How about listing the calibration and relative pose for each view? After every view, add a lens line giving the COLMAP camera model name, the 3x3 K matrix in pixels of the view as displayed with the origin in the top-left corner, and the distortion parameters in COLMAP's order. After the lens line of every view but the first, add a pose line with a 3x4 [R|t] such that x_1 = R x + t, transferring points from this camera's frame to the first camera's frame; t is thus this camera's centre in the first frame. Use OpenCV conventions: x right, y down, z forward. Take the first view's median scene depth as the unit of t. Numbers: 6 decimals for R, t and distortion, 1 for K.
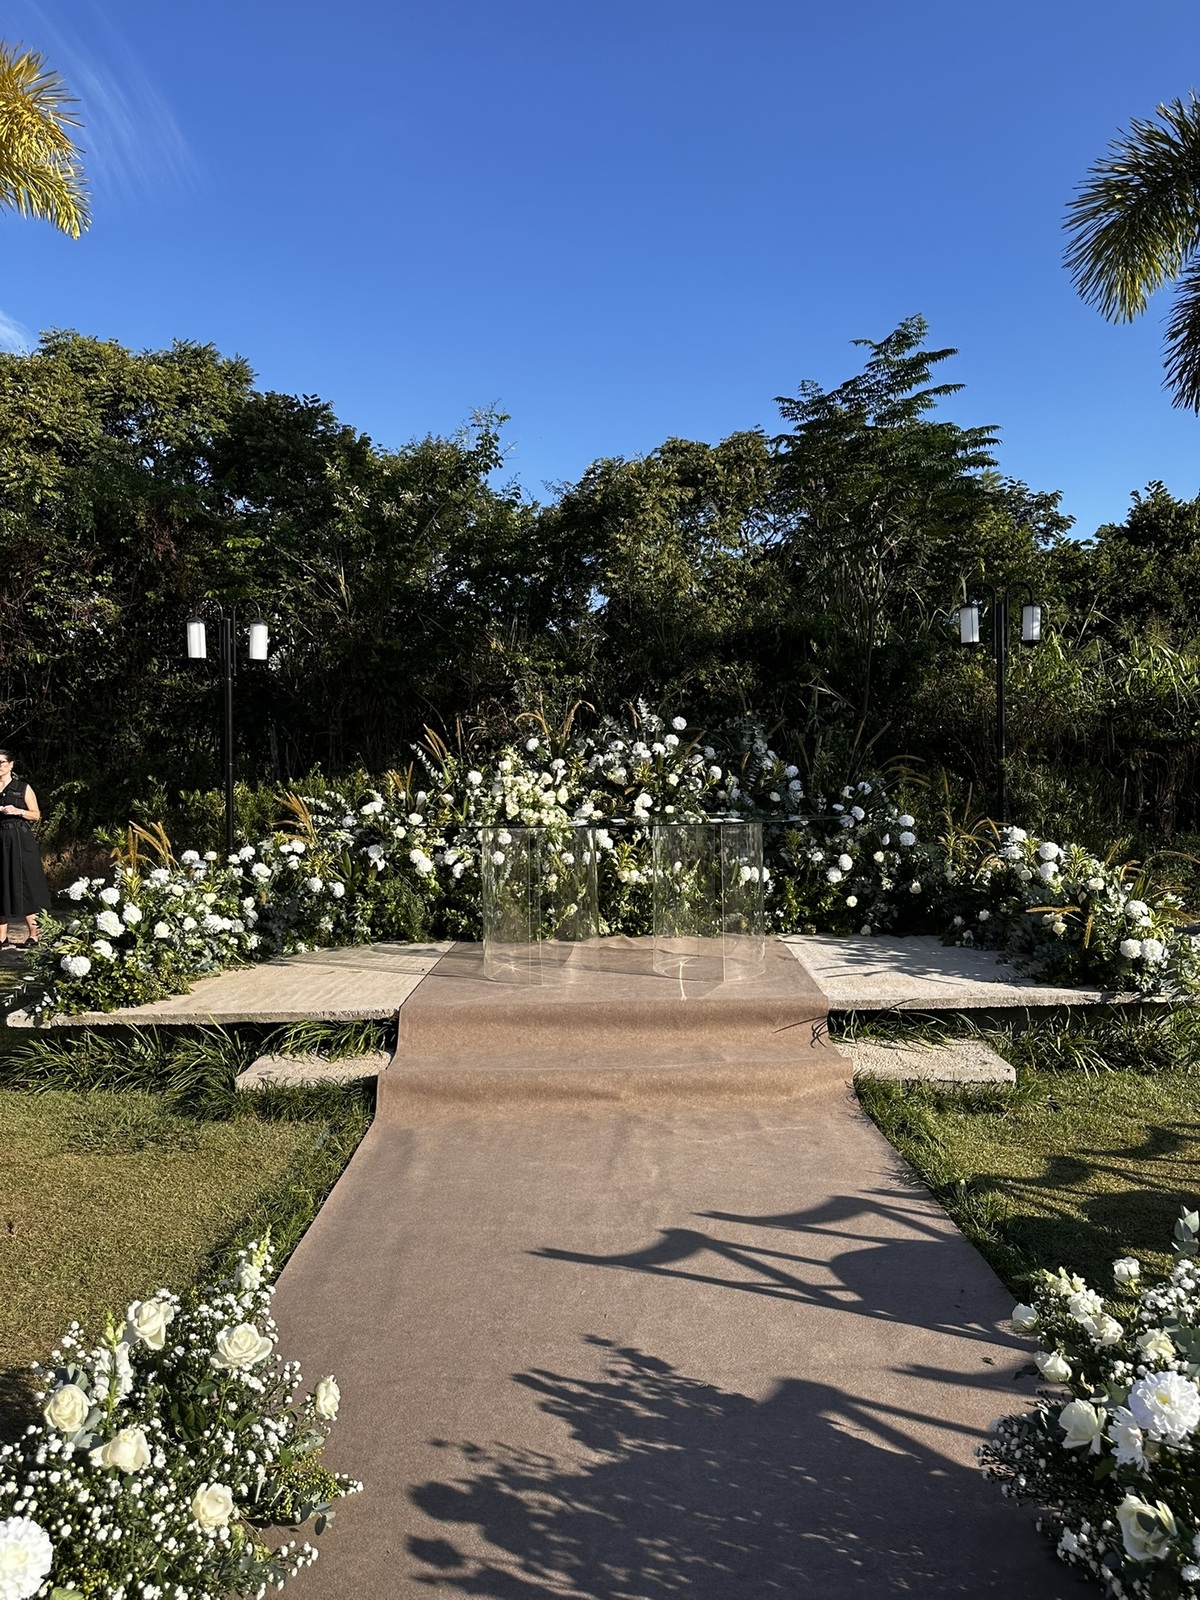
lens RADIAL K [[1117.5, 0, 589.8], [0, 1117.5, 804.0], [0, 0, 1]] dist [0.051023, -0.051932]
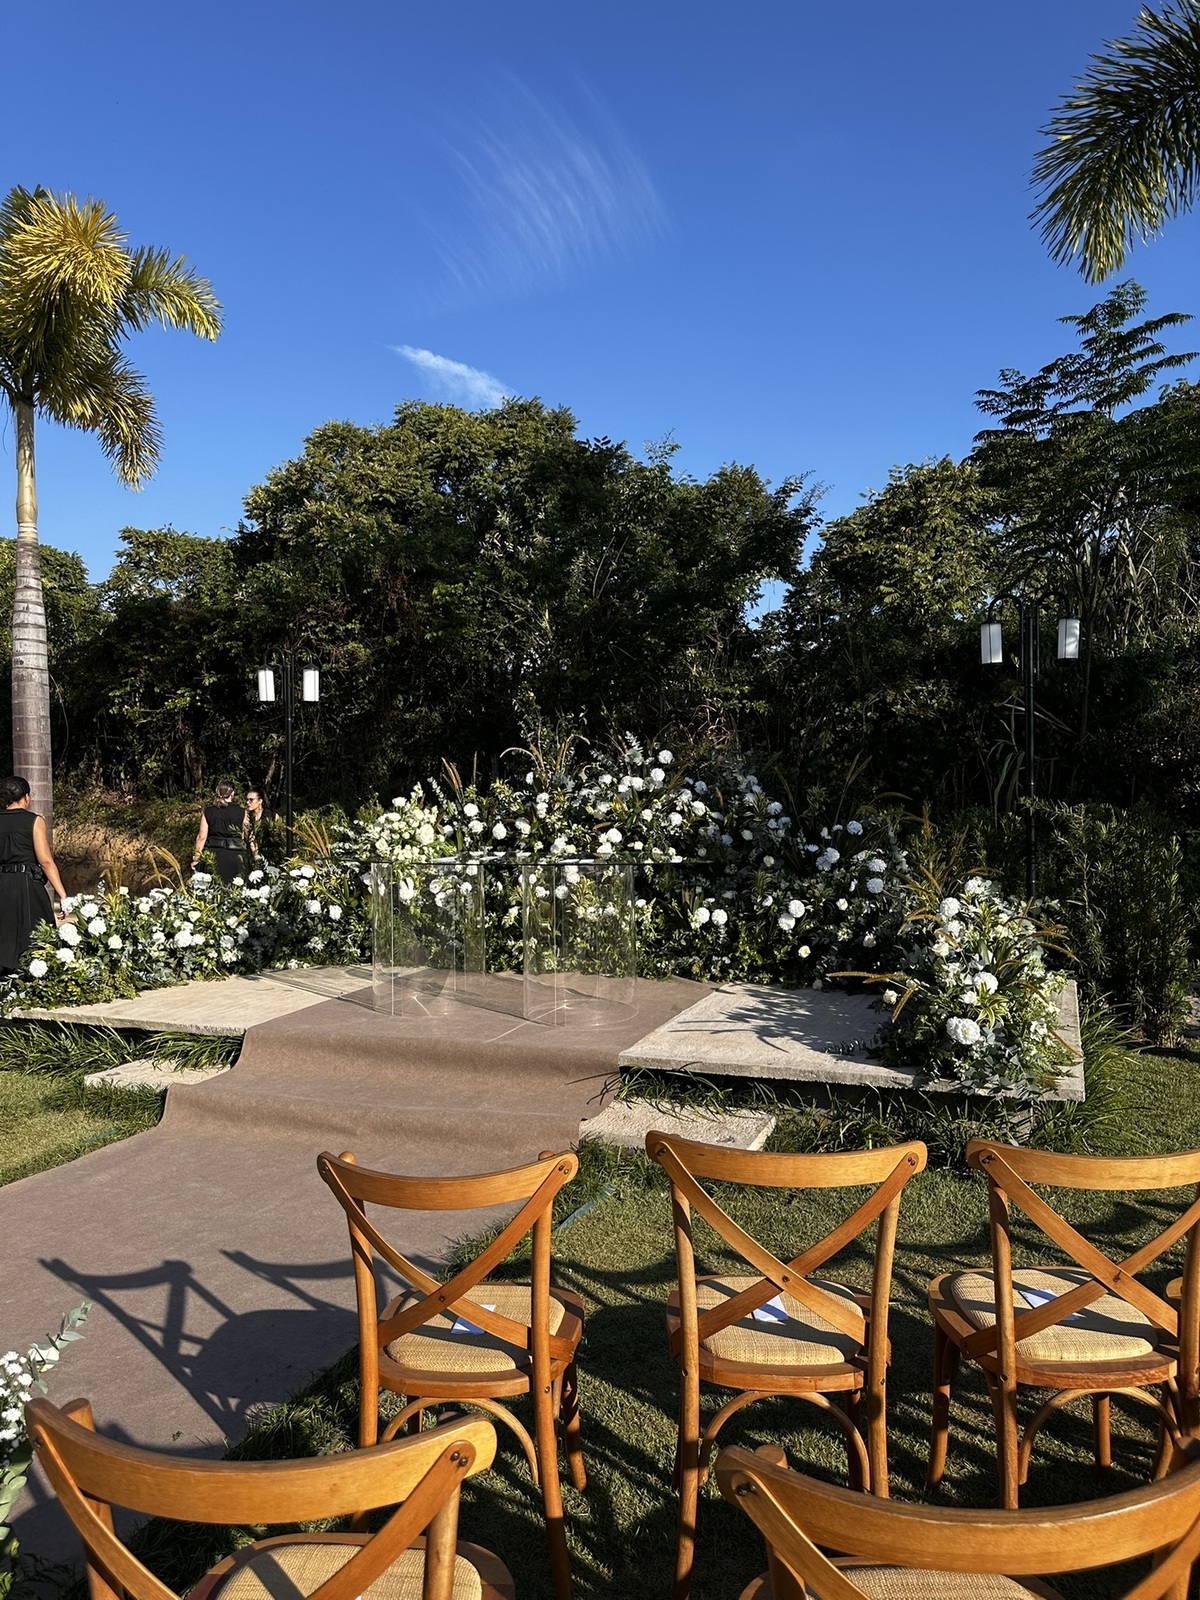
lens RADIAL K [[1117.5, 0, 593.9], [0, 1117.5, 802.2], [0, 0, 1]] dist [0.051023, -0.051932]
pose [[0.929551, 0.010043, -0.368558, 0.402851], [-0.016330, 0.999769, -0.013944, -0.019384], [0.368333, 0.018981, 0.929500, 0.079971]]
